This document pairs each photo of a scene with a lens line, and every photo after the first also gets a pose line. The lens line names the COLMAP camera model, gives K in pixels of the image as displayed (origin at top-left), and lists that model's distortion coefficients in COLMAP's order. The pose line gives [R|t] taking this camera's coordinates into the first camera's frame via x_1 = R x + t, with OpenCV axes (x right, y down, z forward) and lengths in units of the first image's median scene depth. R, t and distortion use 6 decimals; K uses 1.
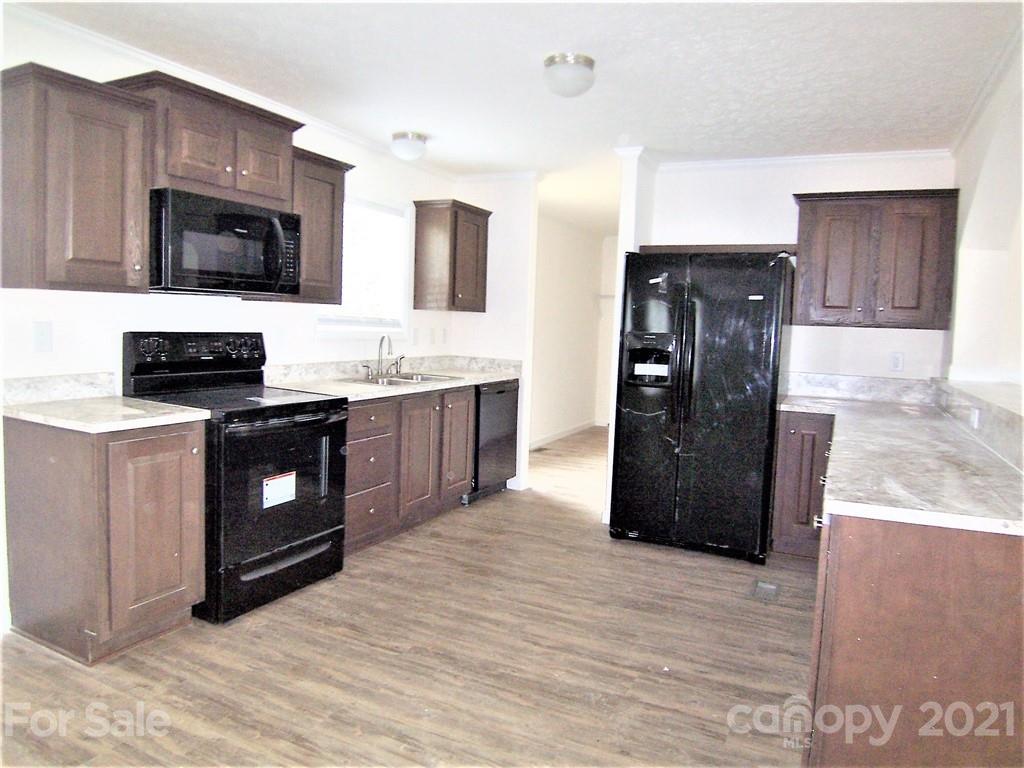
lens RADIAL K [[699.7, 0, 509.7], [0, 699.7, 383.4], [0, 0, 1]] dist [-0.020437, -0.016066]
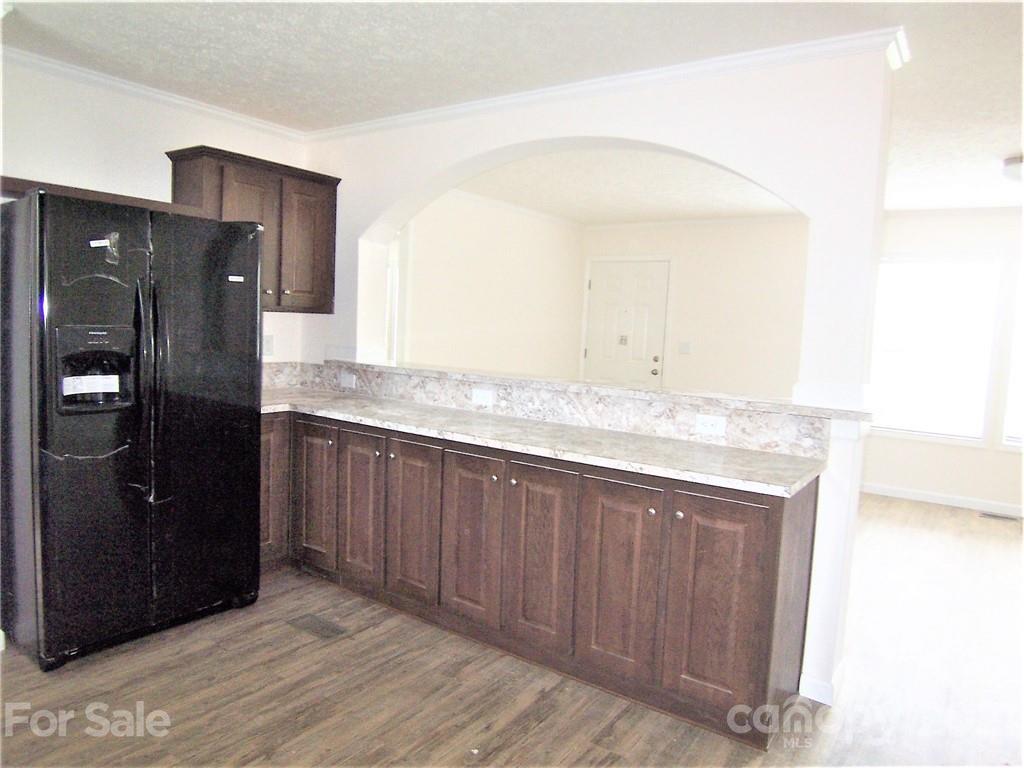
lens RADIAL K [[699.7, 0, 511.8], [0, 699.7, 379.5], [0, 0, 1]] dist [-0.020437, -0.016066]
pose [[0.173086, -0.111622, 0.978561, -0.369954], [0.044154, 0.993438, 0.105509, -0.079550], [-0.983917, 0.024946, 0.176878, 0.562478]]
